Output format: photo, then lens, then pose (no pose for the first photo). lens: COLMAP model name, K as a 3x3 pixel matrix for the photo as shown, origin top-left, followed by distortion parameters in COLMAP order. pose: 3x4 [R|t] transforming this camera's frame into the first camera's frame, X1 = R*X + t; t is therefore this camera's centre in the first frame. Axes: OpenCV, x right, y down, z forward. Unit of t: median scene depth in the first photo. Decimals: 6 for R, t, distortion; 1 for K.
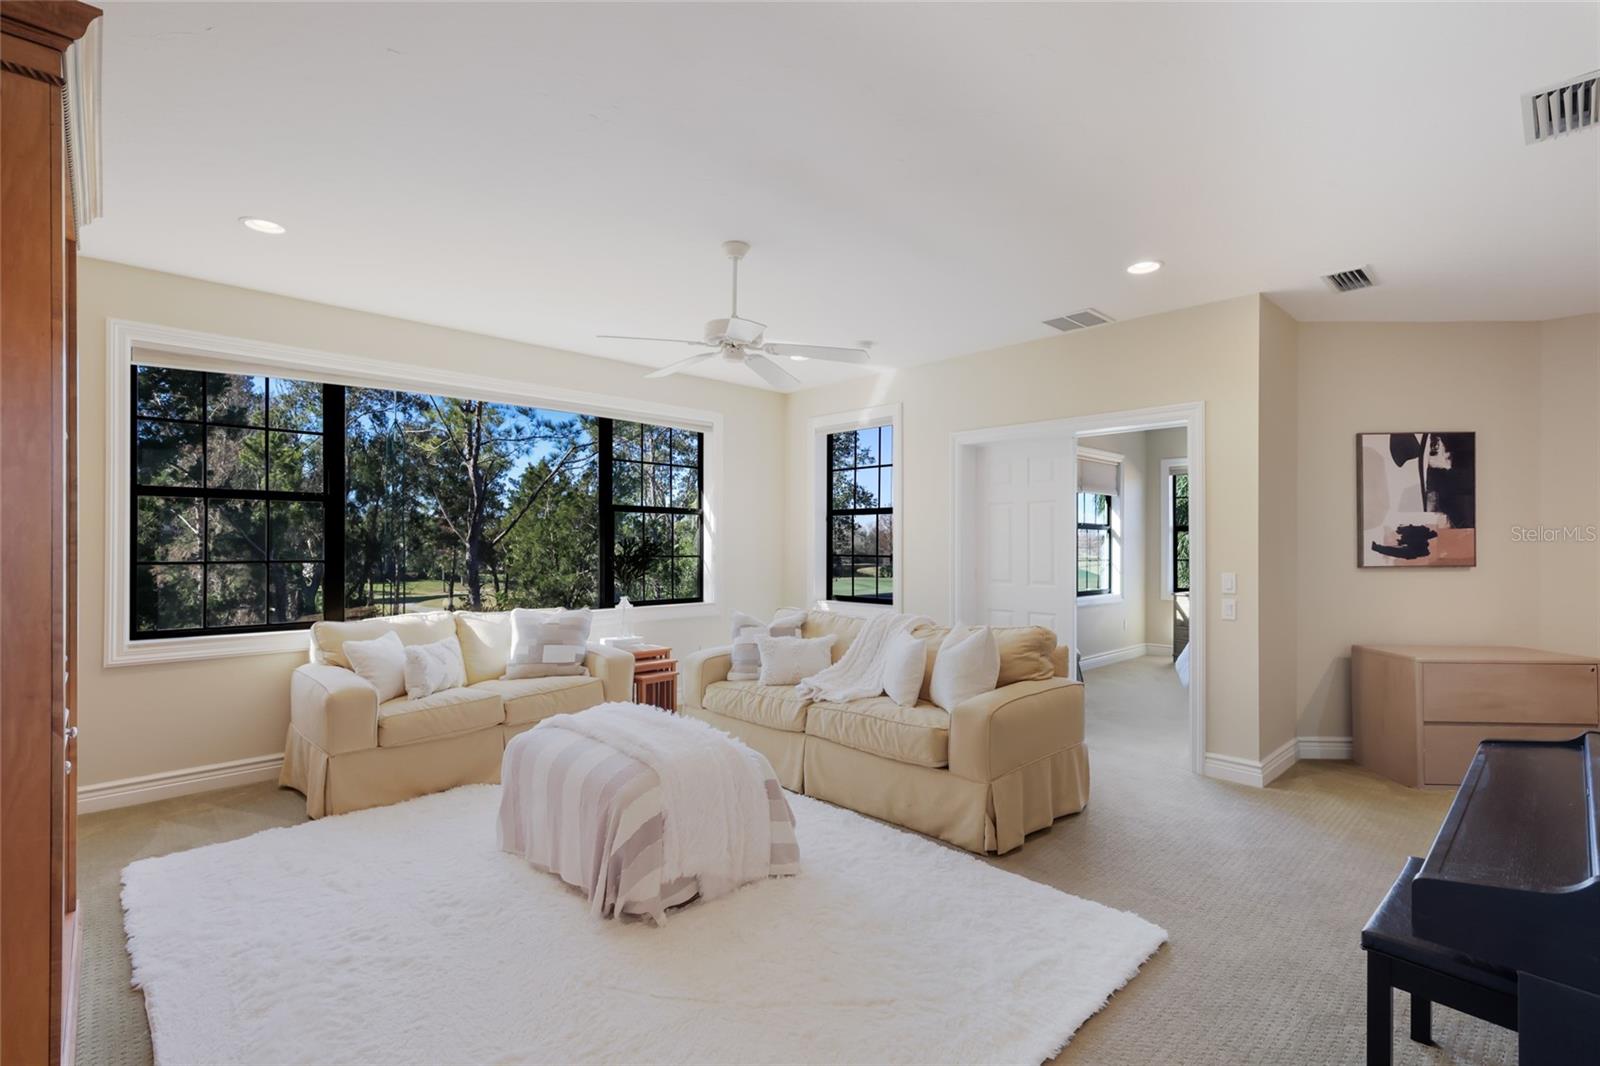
lens RADIAL K [[725.4, 0, 795.5], [0, 725.4, 542.3], [0, 0, 1]] dist [0.003686, 0.000303]
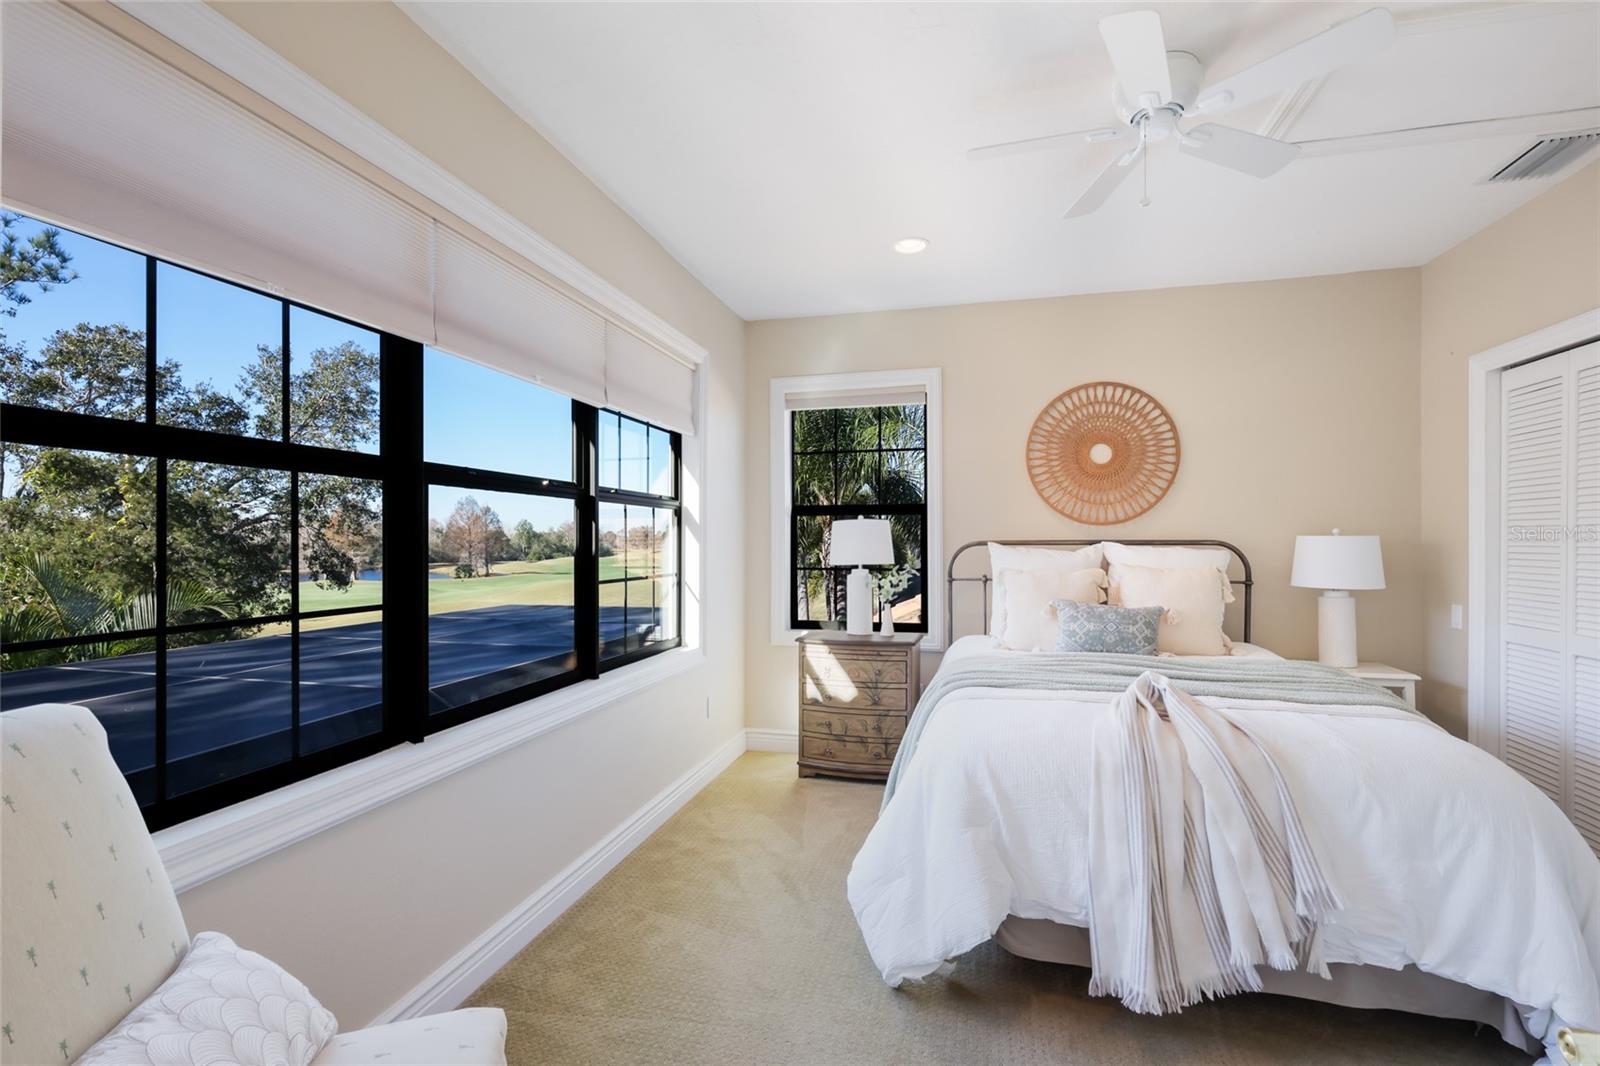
lens RADIAL K [[720.5, 0, 799.4], [0, 720.5, 534.2], [0, 0, 1]] dist [-0.000993, -0.000372]
pose [[0.846554, 0.000015, 0.532302, 0.257310], [-0.002866, 0.999986, 0.004530, -0.003775], [-0.532295, -0.005361, 0.846542, 0.579532]]
